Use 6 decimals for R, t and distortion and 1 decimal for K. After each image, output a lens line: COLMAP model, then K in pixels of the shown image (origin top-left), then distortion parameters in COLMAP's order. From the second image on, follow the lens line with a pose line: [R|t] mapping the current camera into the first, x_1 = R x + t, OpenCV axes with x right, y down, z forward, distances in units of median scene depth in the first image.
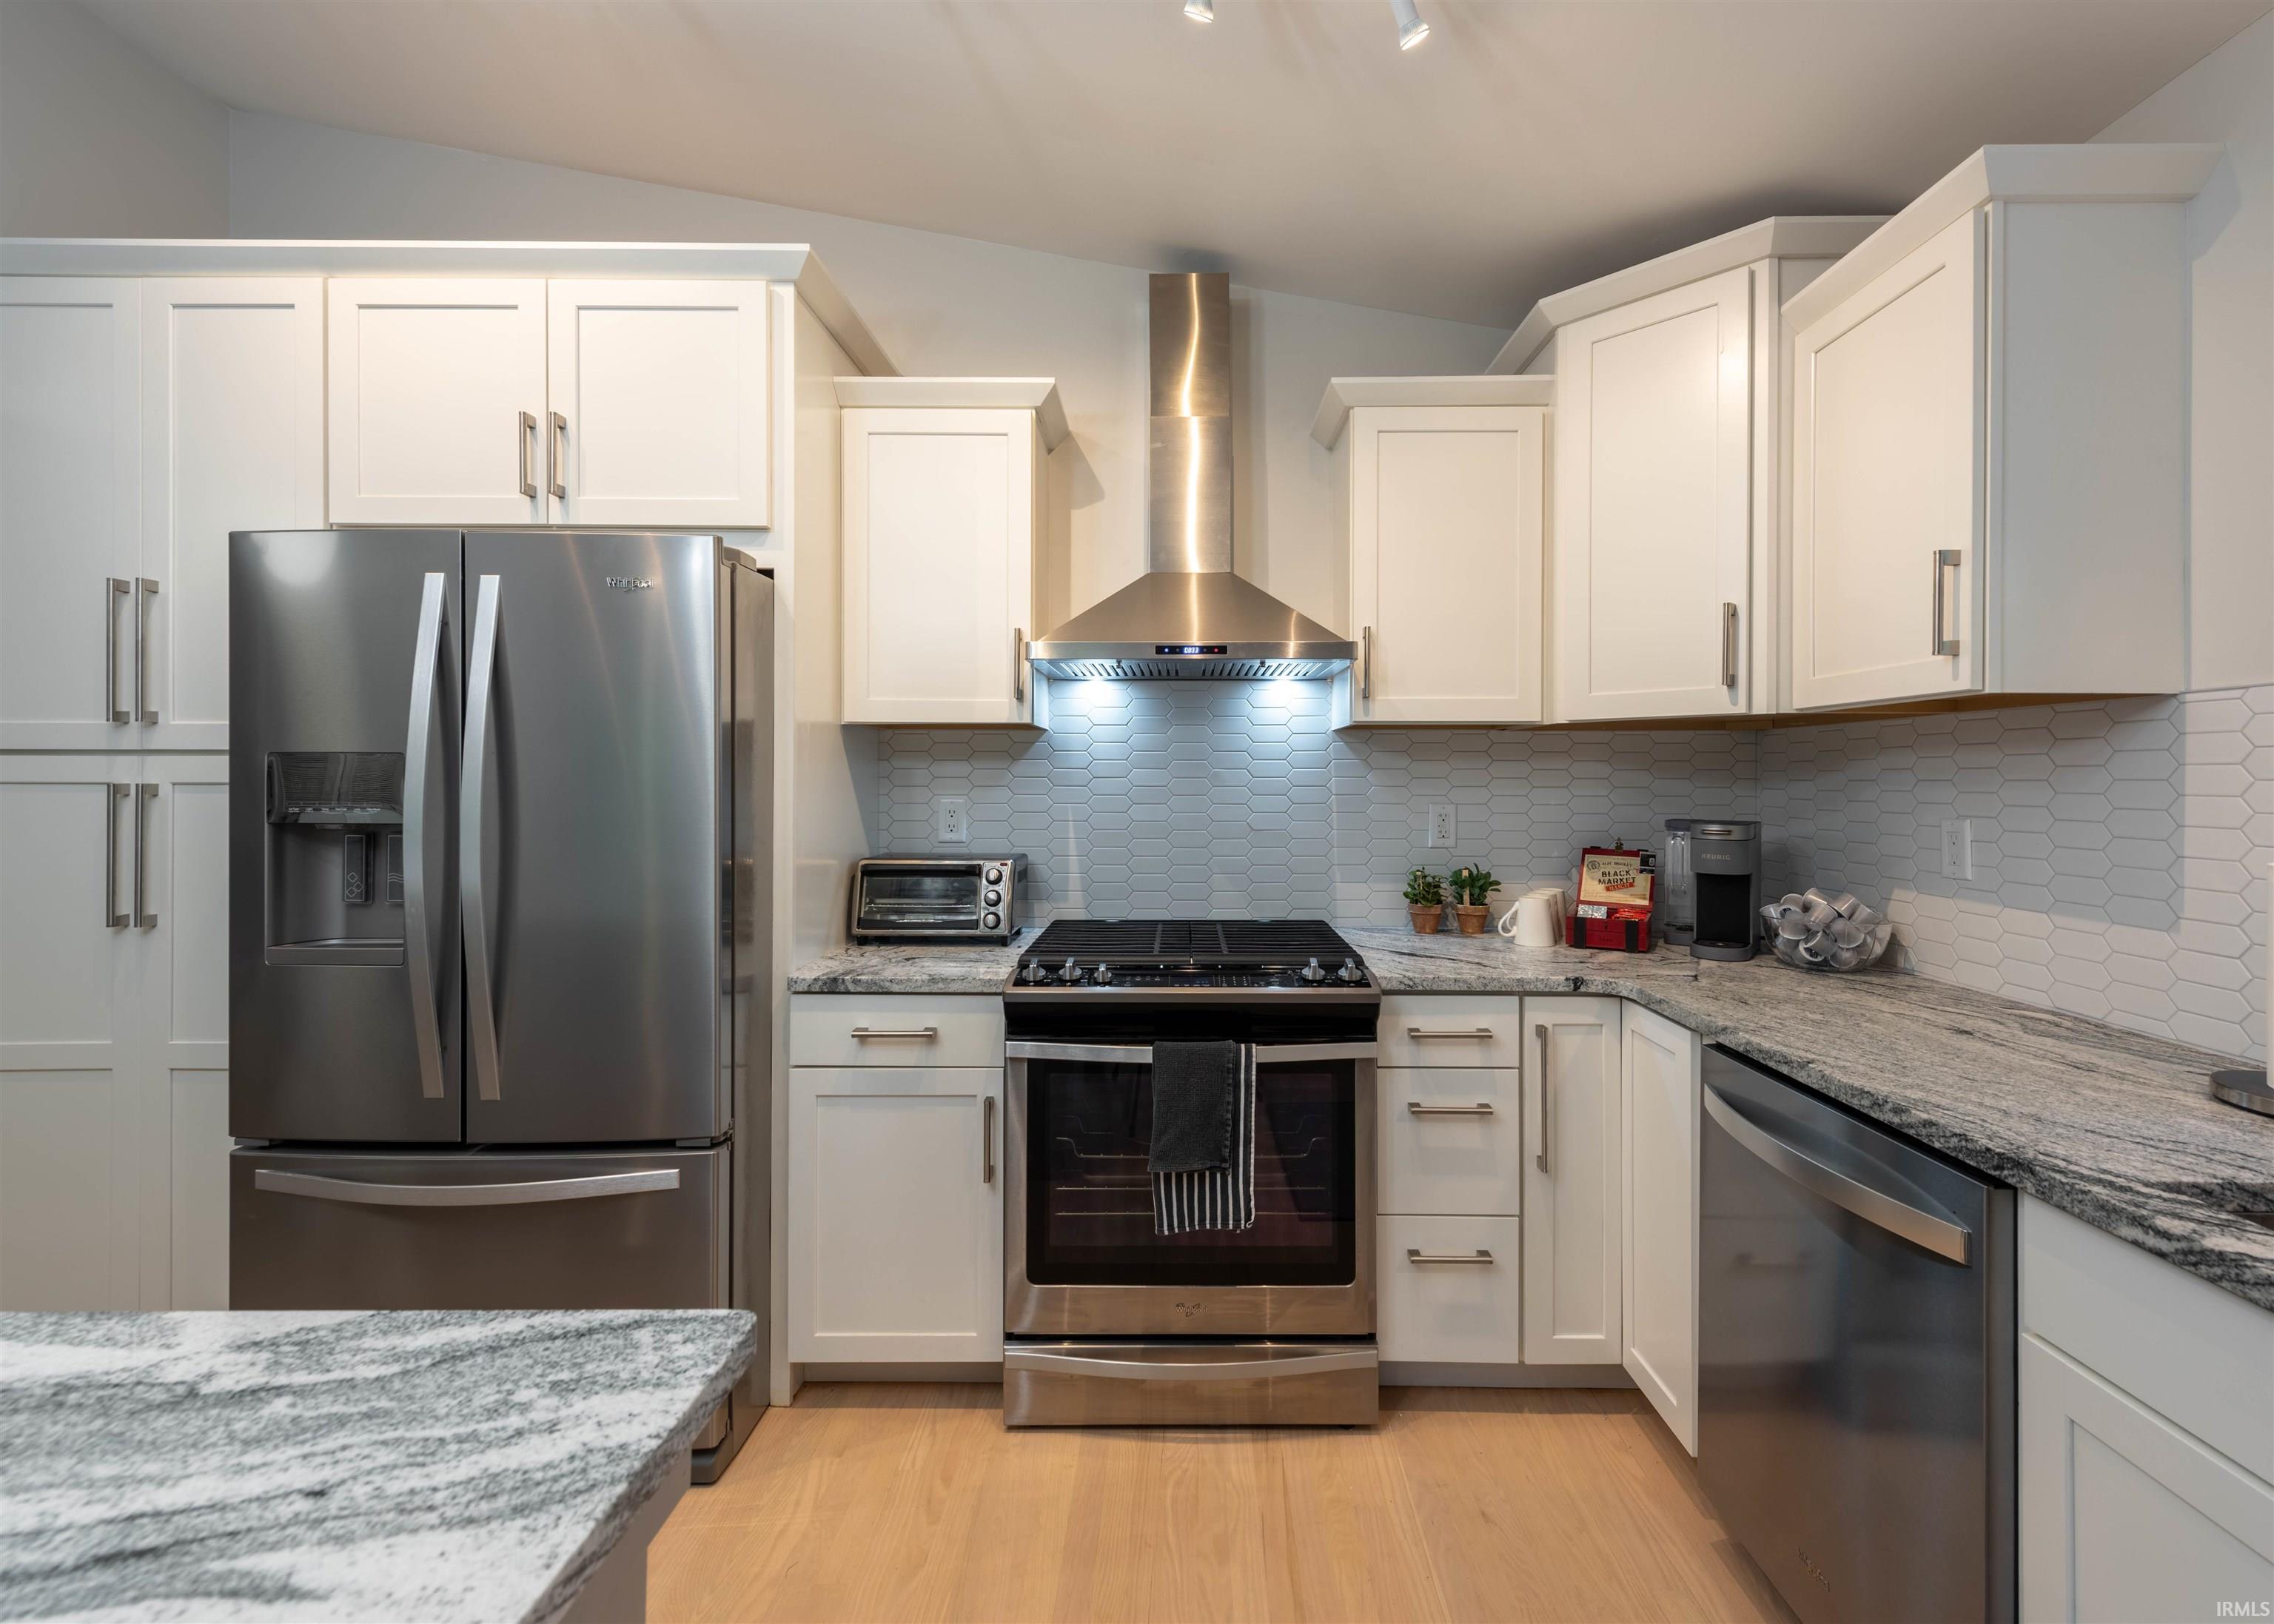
lens RADIAL K [[1035.8, 0, 1140.7], [0, 1035.8, 778.2], [0, 0, 1]] dist [0.003273, -0.000393]
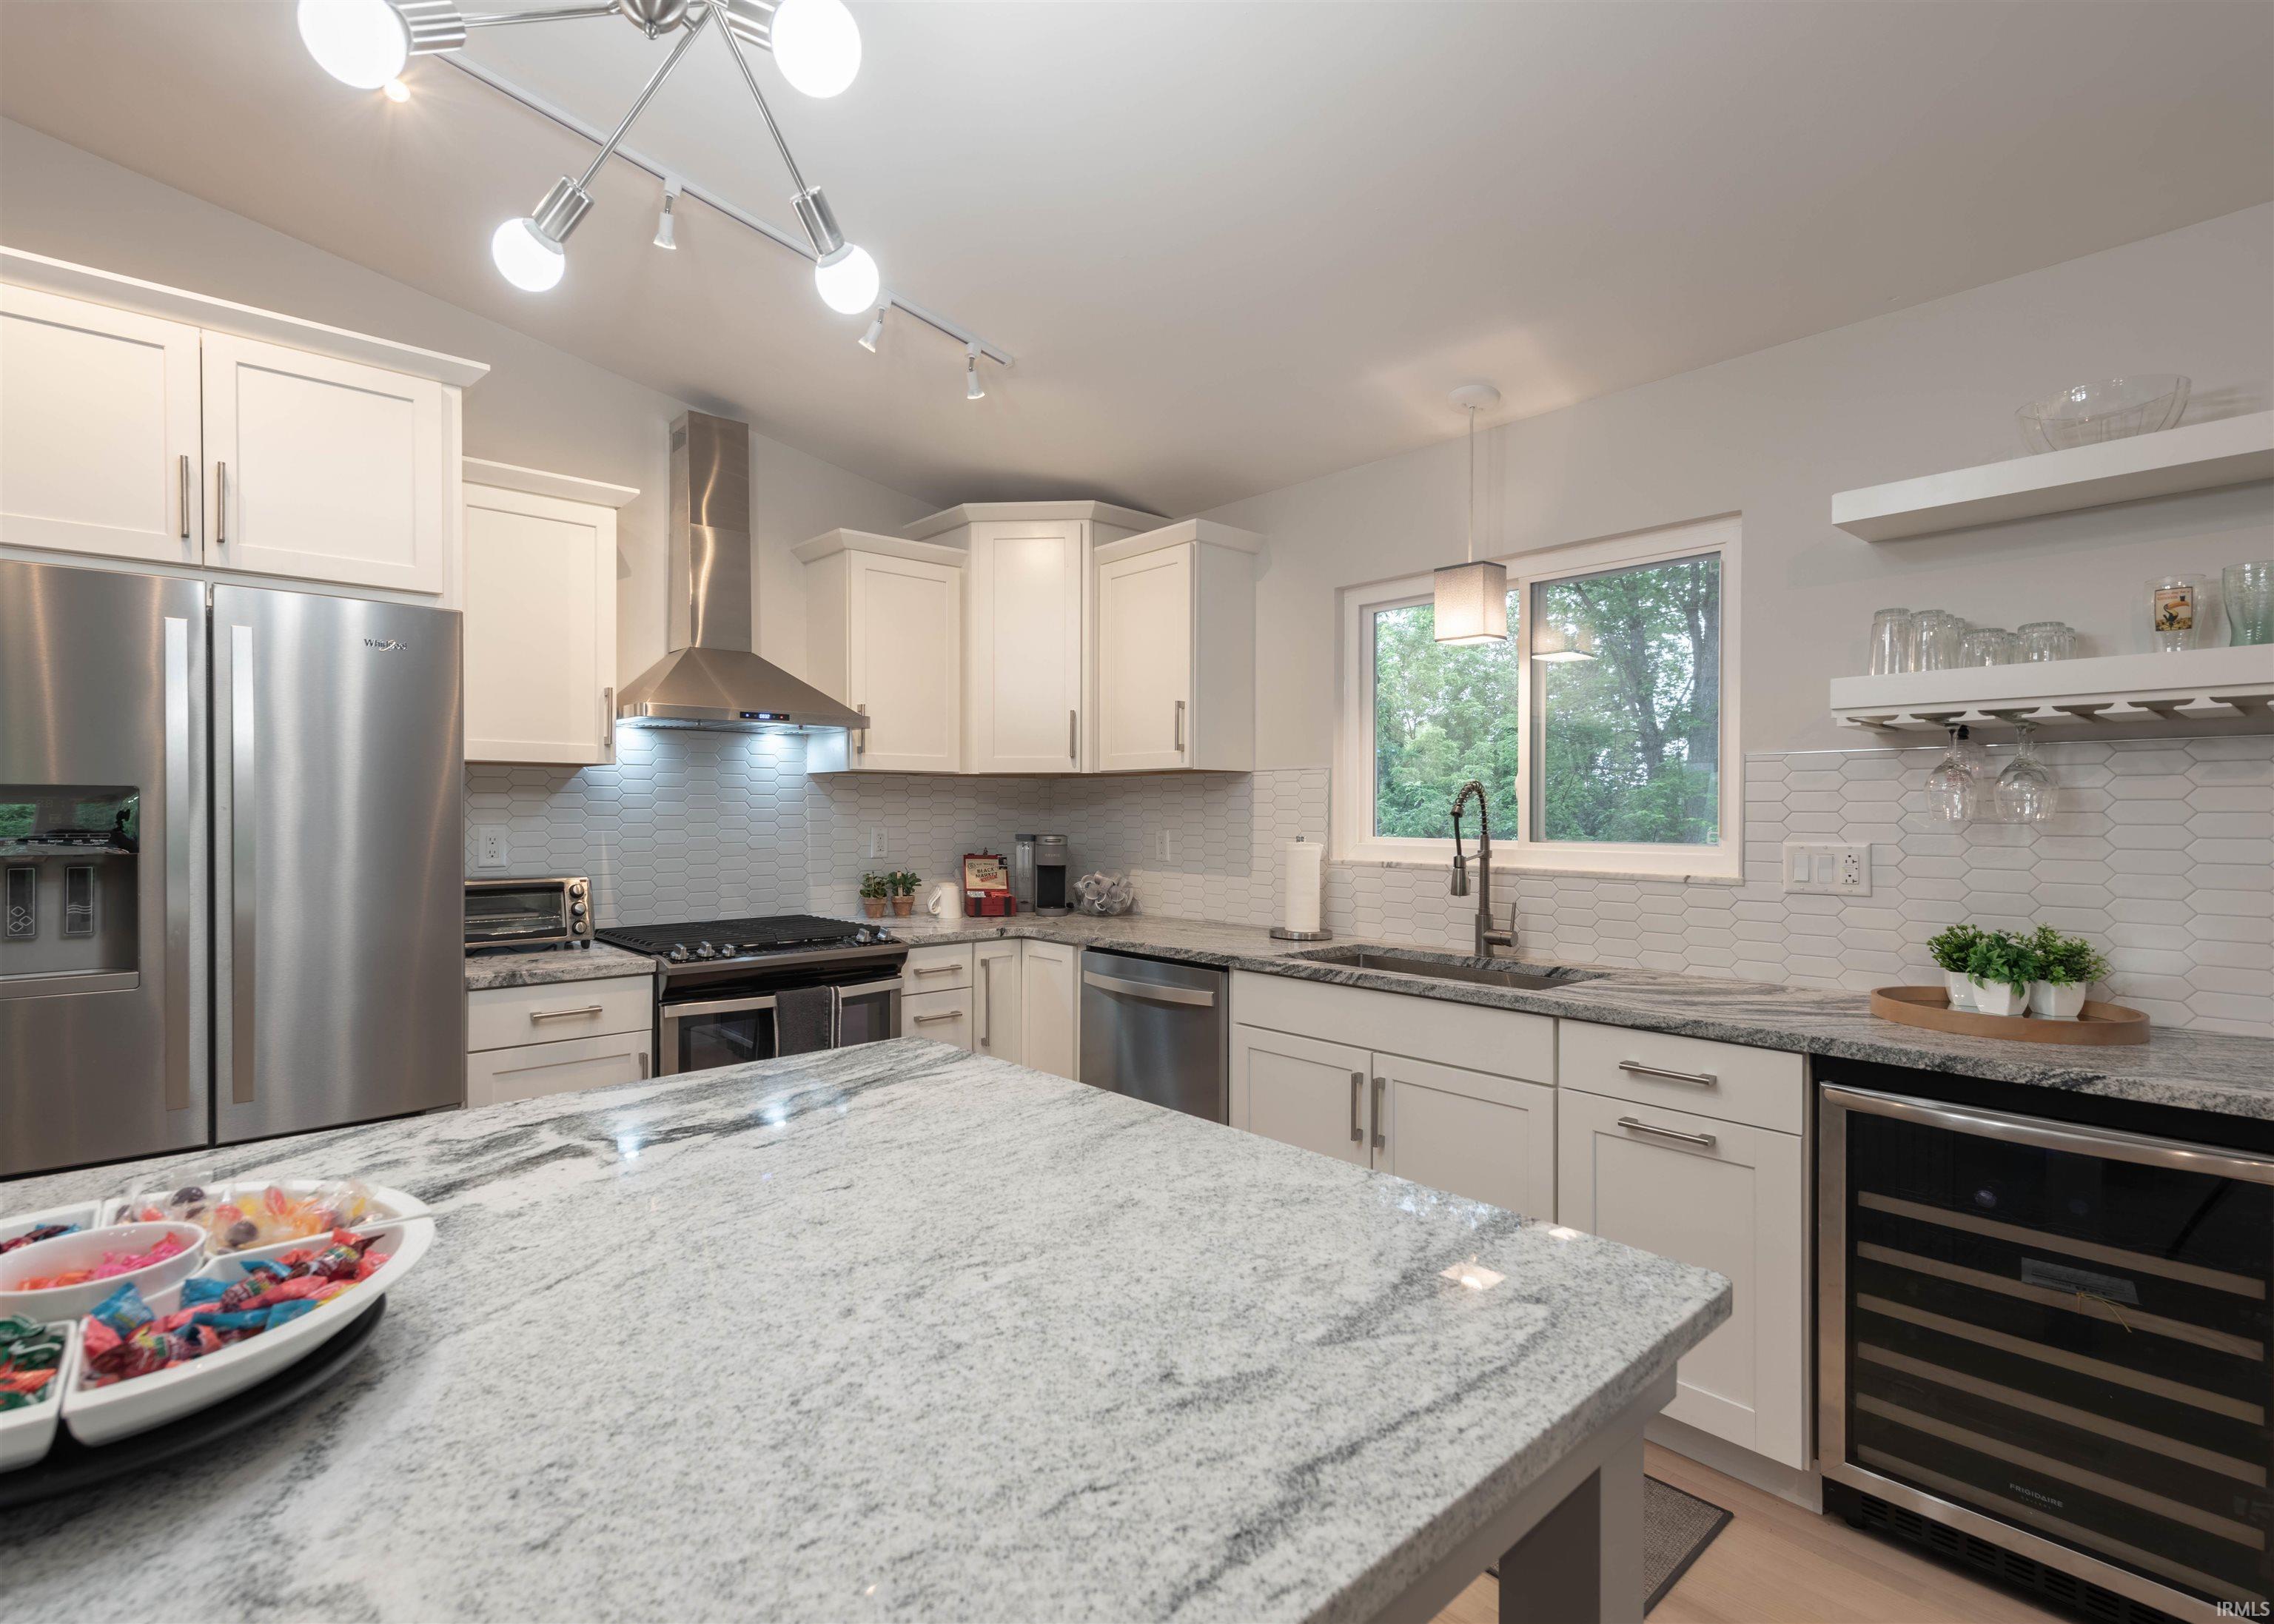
lens RADIAL K [[1098.0, 0, 1137.0], [0, 1098.0, 812.0], [0, 0, 1]] dist [-0.000954, -0.000226]
pose [[0.723545, -0.003259, 0.690269, -0.620394], [-0.000405, 0.999987, 0.005146, -0.004120], [-0.690277, -0.004003, 0.723535, -0.416242]]
